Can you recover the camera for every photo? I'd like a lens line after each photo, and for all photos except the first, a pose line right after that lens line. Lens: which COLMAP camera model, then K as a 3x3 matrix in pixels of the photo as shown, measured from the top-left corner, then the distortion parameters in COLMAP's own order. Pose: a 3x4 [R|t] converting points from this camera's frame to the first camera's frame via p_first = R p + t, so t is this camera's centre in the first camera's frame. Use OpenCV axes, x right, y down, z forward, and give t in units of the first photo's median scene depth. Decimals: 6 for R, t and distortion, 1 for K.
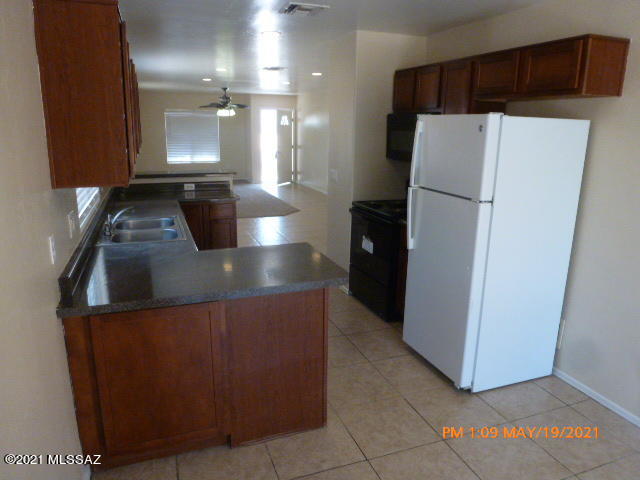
lens RADIAL K [[465.7, 0, 321.8], [0, 465.7, 239.0], [0, 0, 1]] dist [-0.045872, 0.008312]
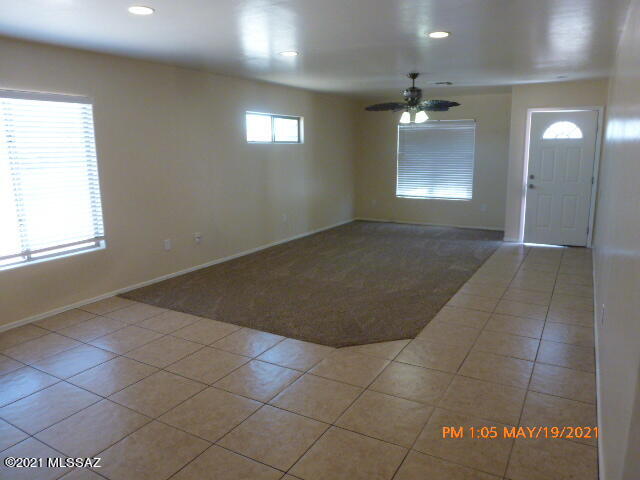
lens RADIAL K [[465.7, 0, 321.8], [0, 465.7, 239.0], [0, 0, 1]] dist [-0.045872, 0.008312]
pose [[0.644099, 0.121020, -0.755308, 0.138579], [-0.158489, 0.987093, 0.023005, -0.101217], [0.748343, 0.104891, 0.654966, 0.465132]]
